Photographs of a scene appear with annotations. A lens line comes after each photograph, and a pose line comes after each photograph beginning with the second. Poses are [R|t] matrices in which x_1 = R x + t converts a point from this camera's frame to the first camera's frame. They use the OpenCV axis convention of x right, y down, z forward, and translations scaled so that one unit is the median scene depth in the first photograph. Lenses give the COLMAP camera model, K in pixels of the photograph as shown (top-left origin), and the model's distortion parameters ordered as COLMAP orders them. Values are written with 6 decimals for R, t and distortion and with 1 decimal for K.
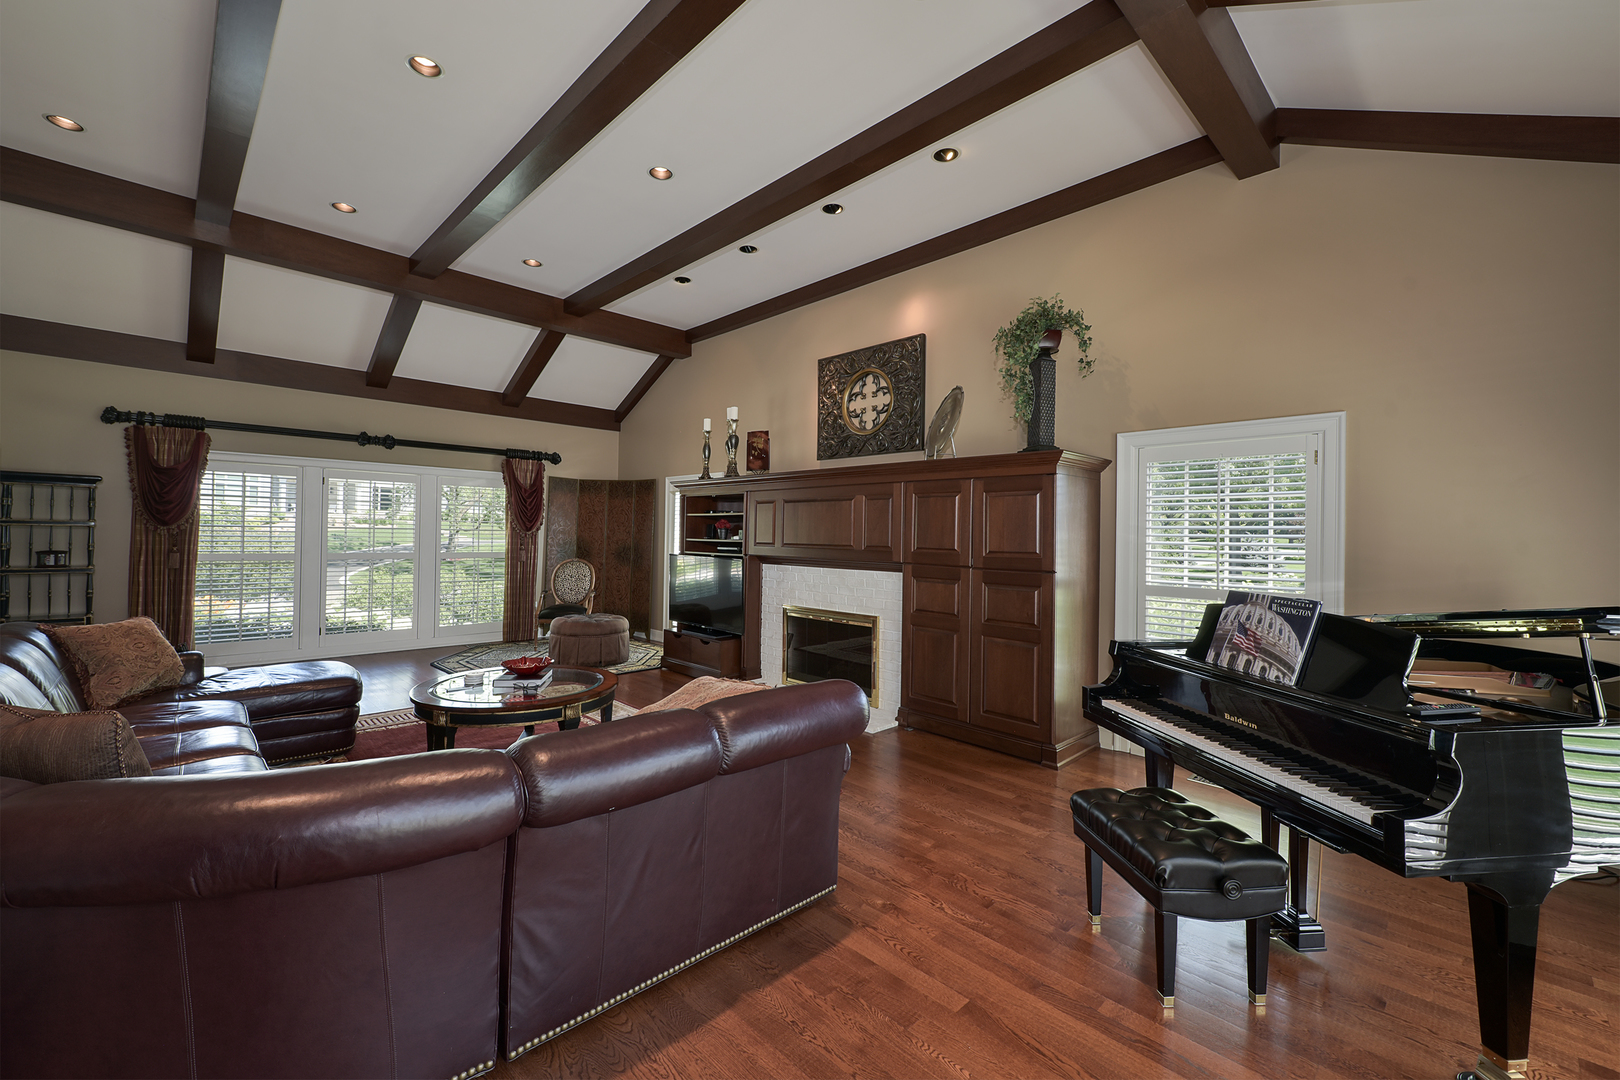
lens RADIAL K [[655.8, 0, 803.2], [0, 655.8, 537.4], [0, 0, 1]] dist [0.000067, -0.000141]
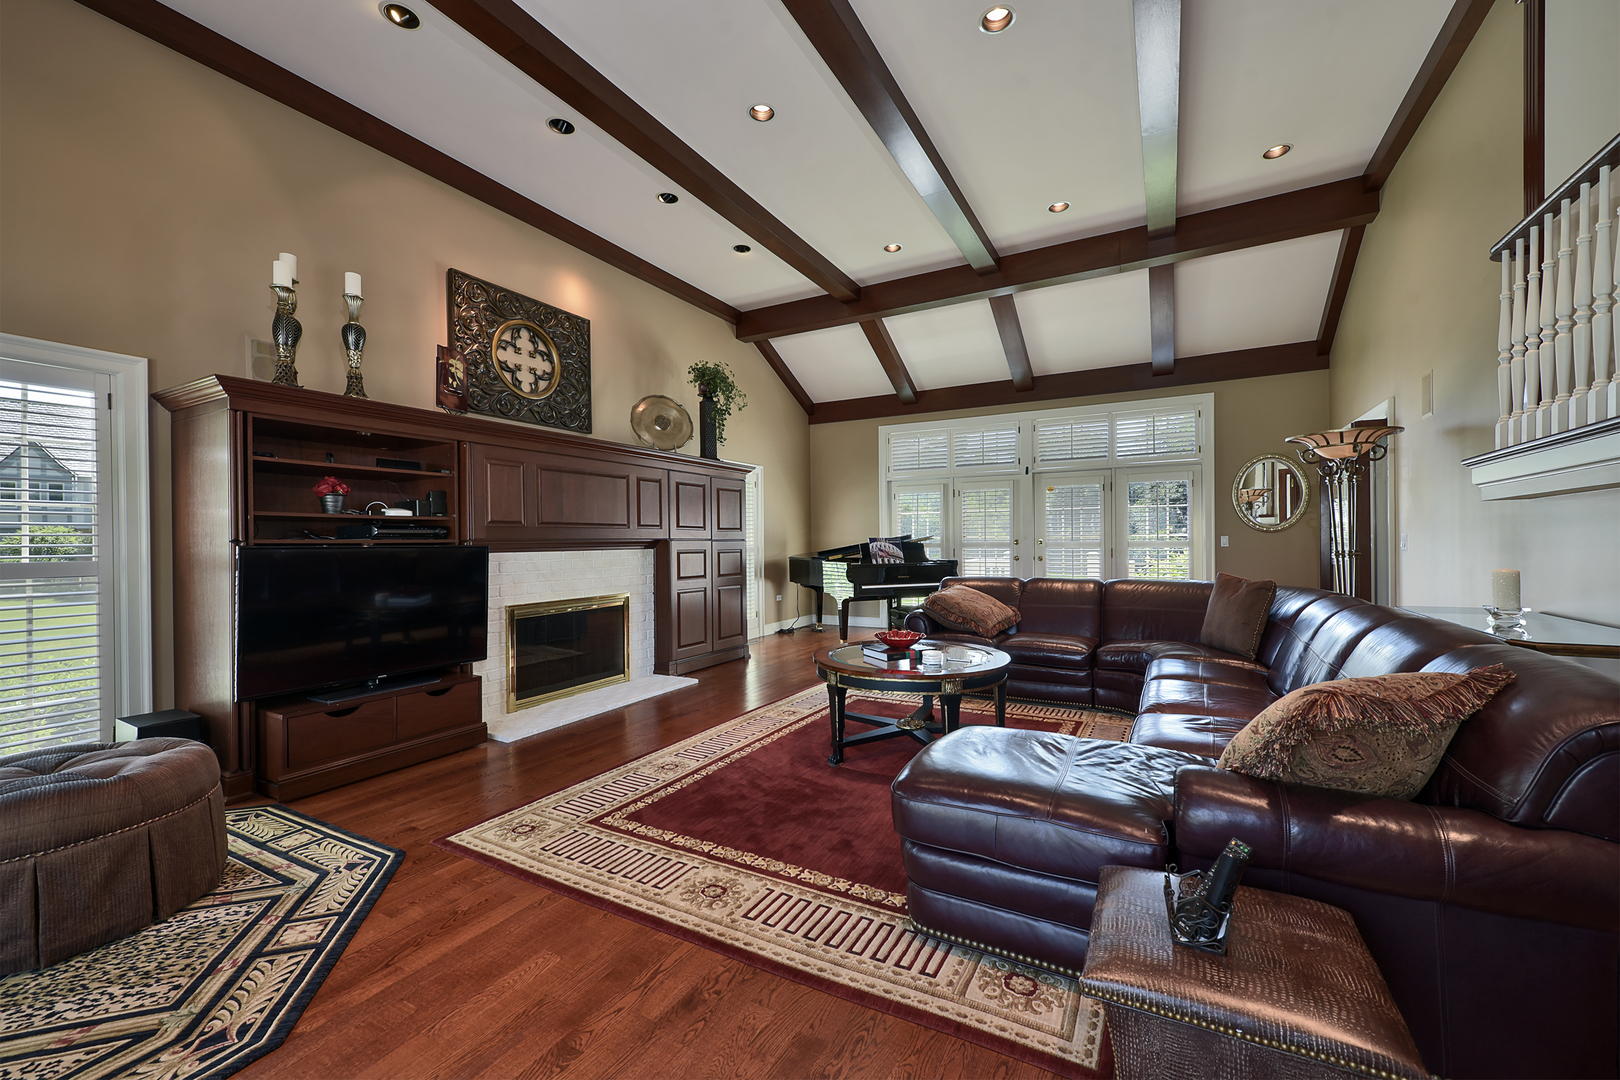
lens RADIAL K [[655.8, 0, 803.2], [0, 655.8, 537.4], [0, 0, 1]] dist [0.000067, -0.000141]
pose [[-0.296758, -0.007297, 0.954925, -0.833908], [0.011226, 0.999875, 0.011130, 0.020870], [-0.954887, 0.014022, -0.296639, 0.909908]]
